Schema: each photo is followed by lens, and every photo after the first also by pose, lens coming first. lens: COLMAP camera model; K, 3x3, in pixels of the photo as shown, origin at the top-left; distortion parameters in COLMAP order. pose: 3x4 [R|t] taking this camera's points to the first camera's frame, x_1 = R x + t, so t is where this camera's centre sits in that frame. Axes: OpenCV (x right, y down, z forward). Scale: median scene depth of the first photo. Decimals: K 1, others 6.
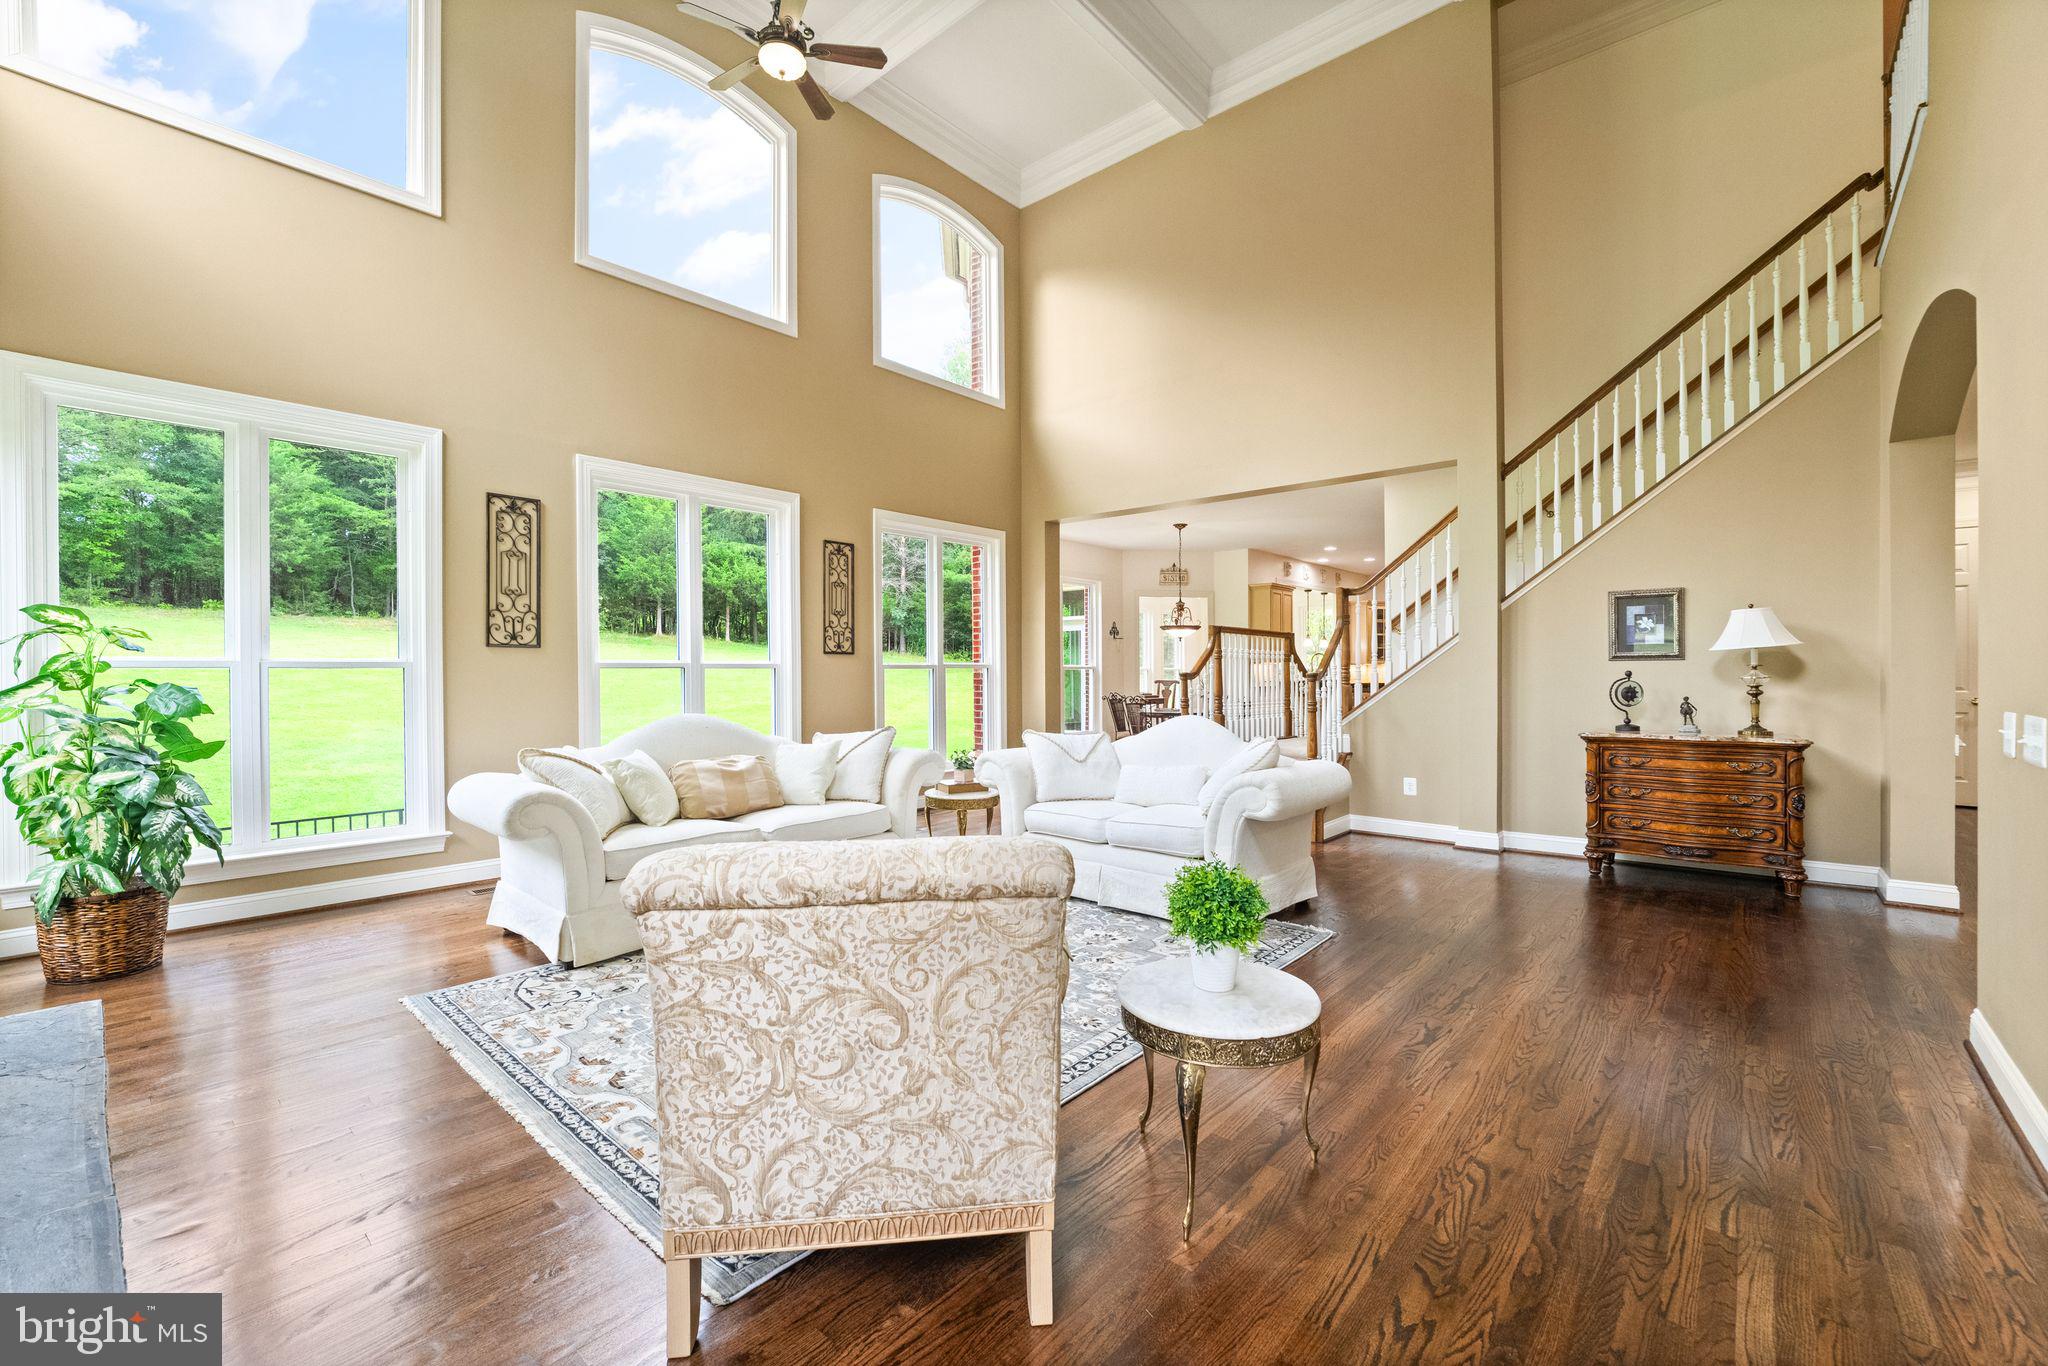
lens RADIAL K [[845.6, 0, 1024.0], [0, 845.6, 683.0], [0, 0, 1]] dist [-0.000043, -0.000013]
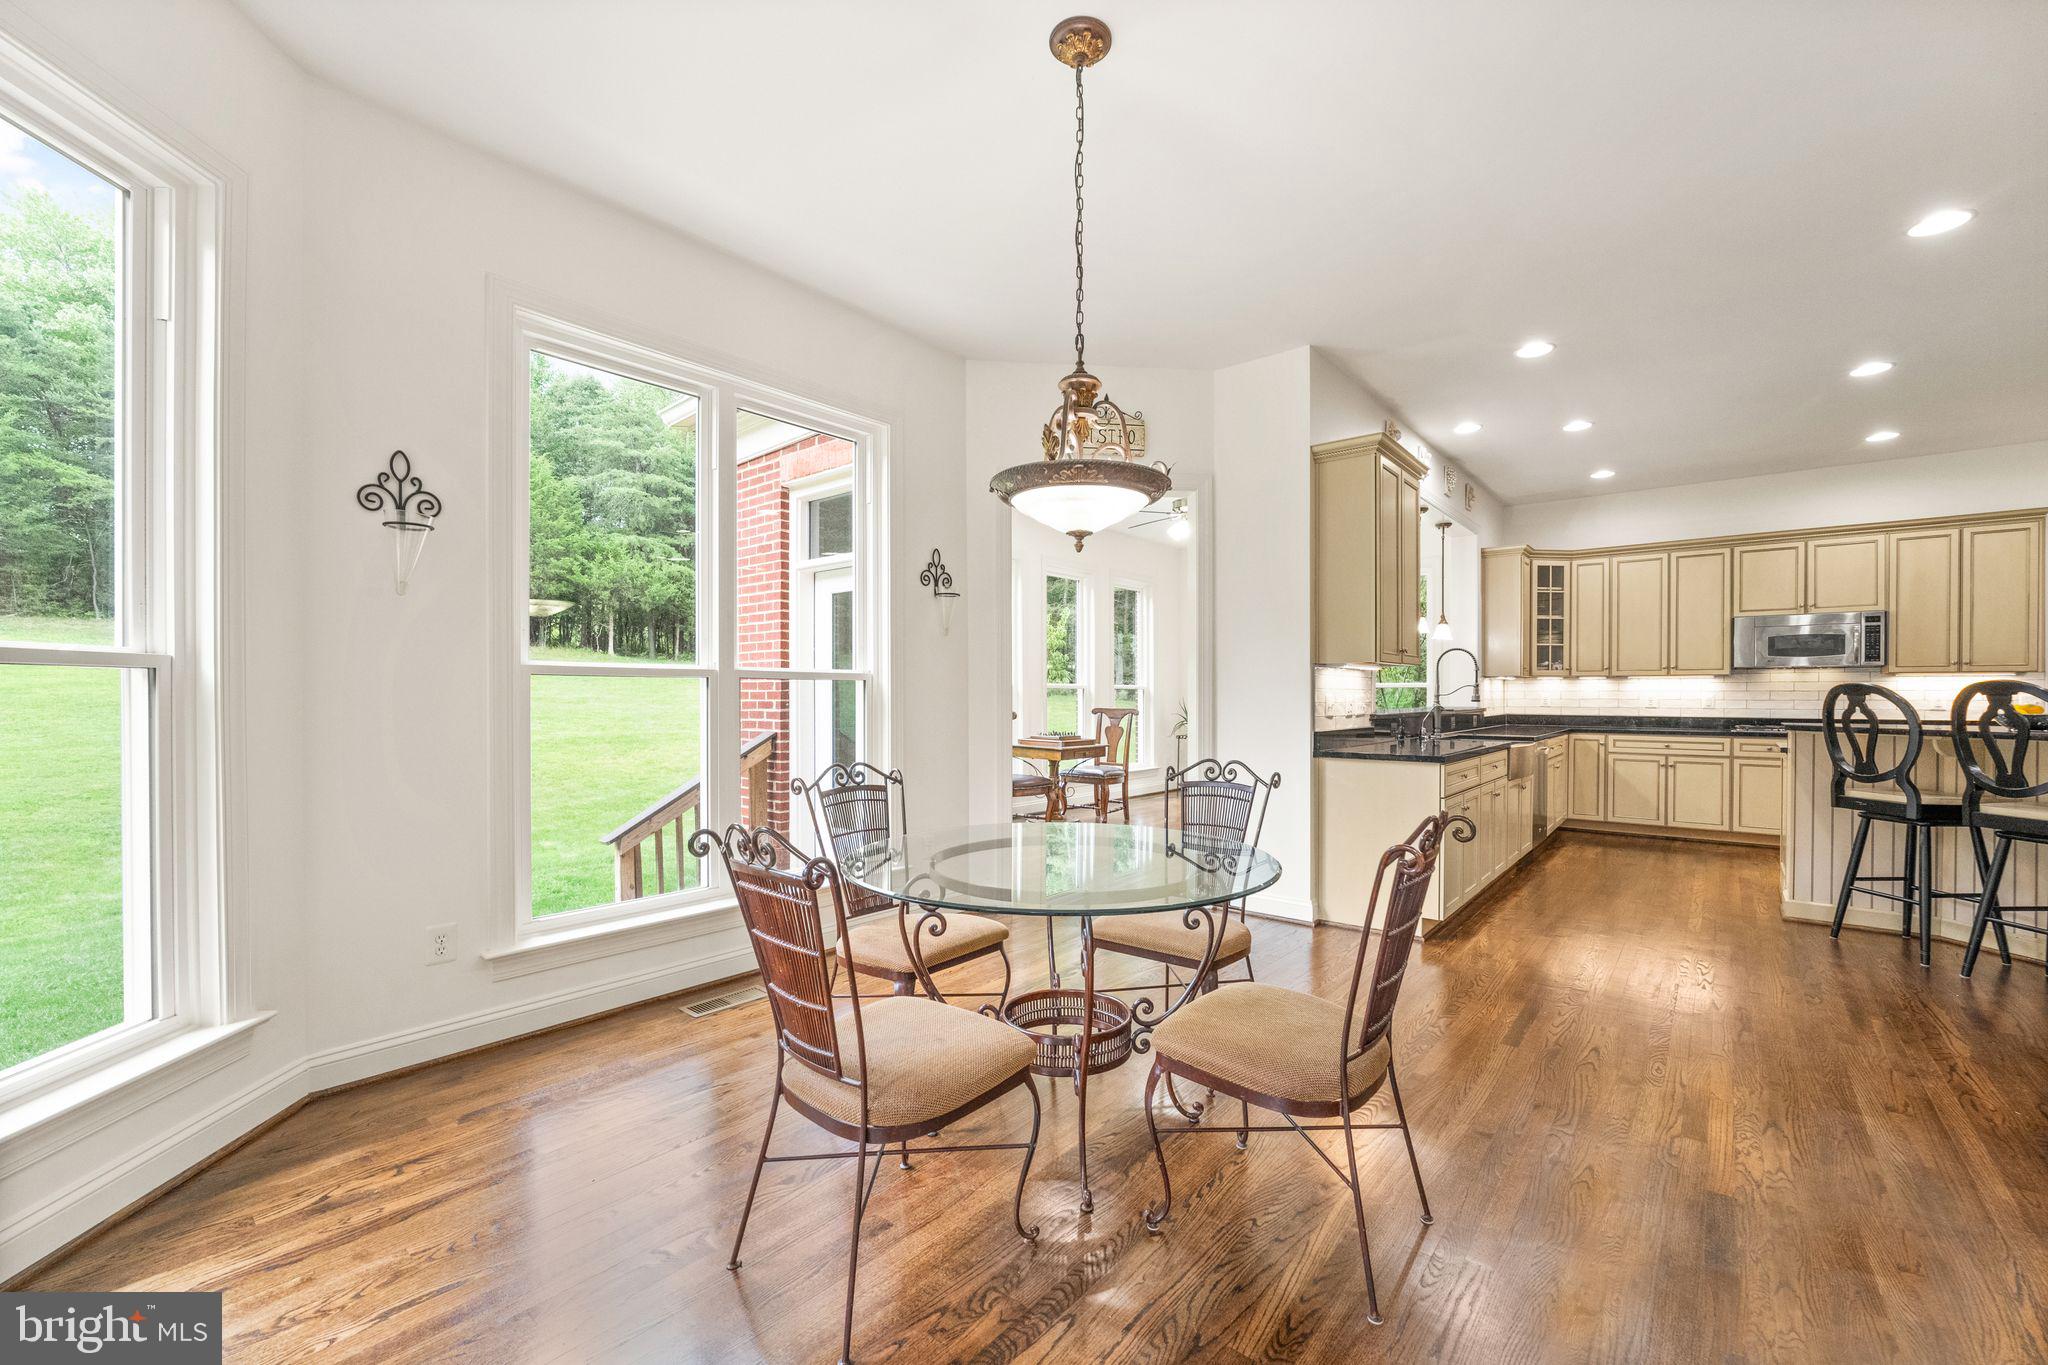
lens RADIAL K [[834.4, 0, 1031.9], [0, 834.4, 695.7], [0, 0, 1]] dist [-0.015429, 0.000440]
pose [[0.999691, 0.004658, 0.024401, 0.110158], [-0.004390, 0.999930, -0.011021, -0.005273], [-0.024451, 0.010910, 0.999641, 0.515499]]
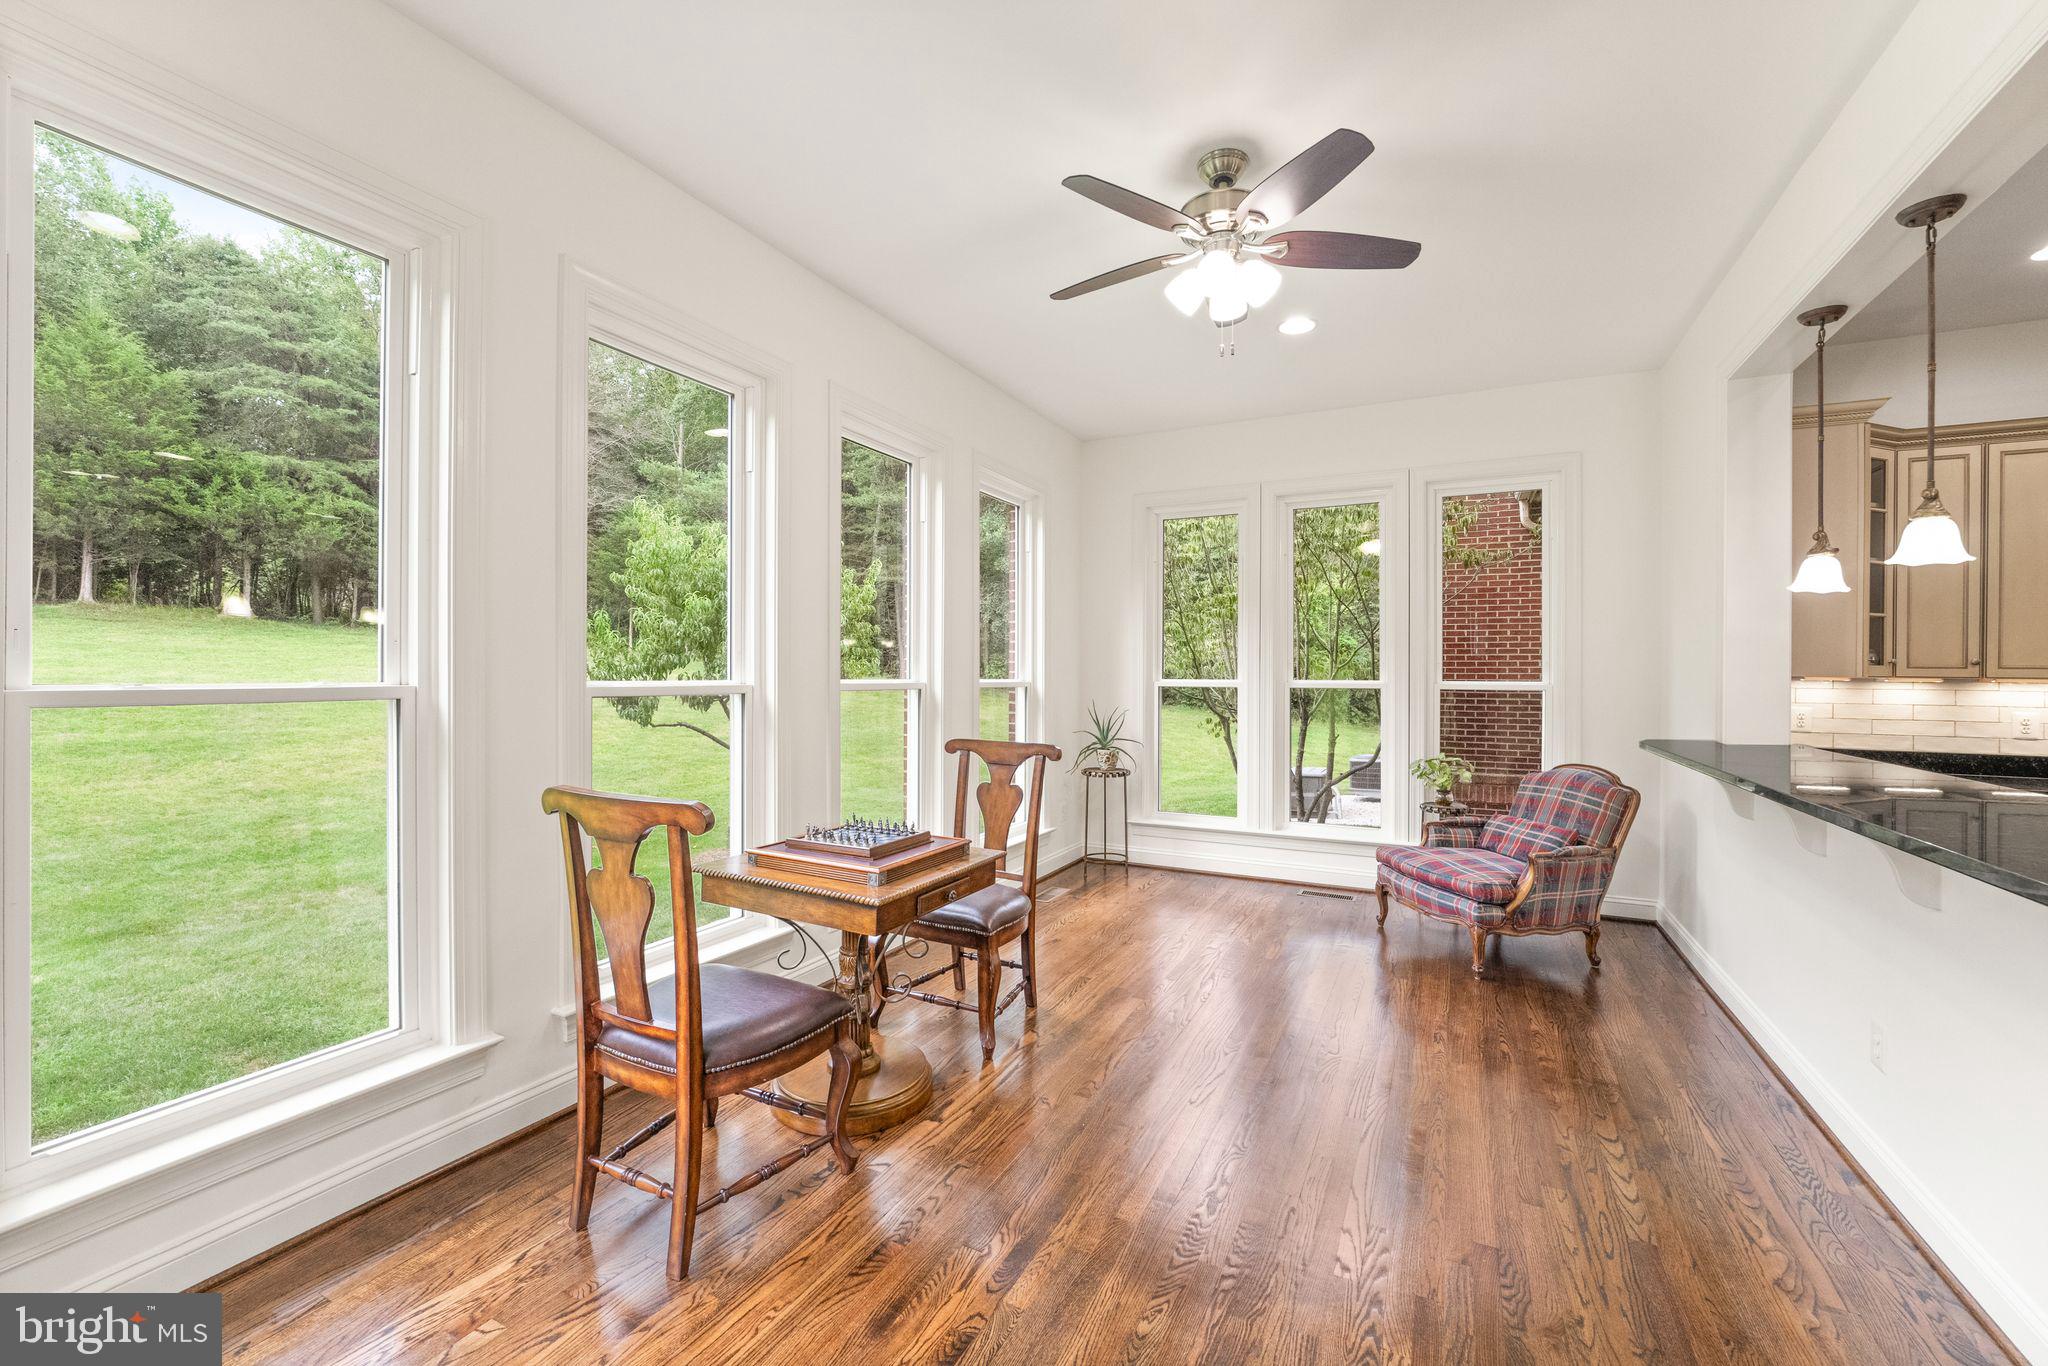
lens RADIAL K [[834.4, 0, 1031.9], [0, 834.4, 696.2], [0, 0, 1]] dist [-0.015429, 0.000440]
pose [[0.968128, 0.009256, 0.250283, 0.126671], [-0.012444, 0.999860, 0.011157, -0.017982], [-0.250145, -0.013916, 0.968108, 0.814844]]
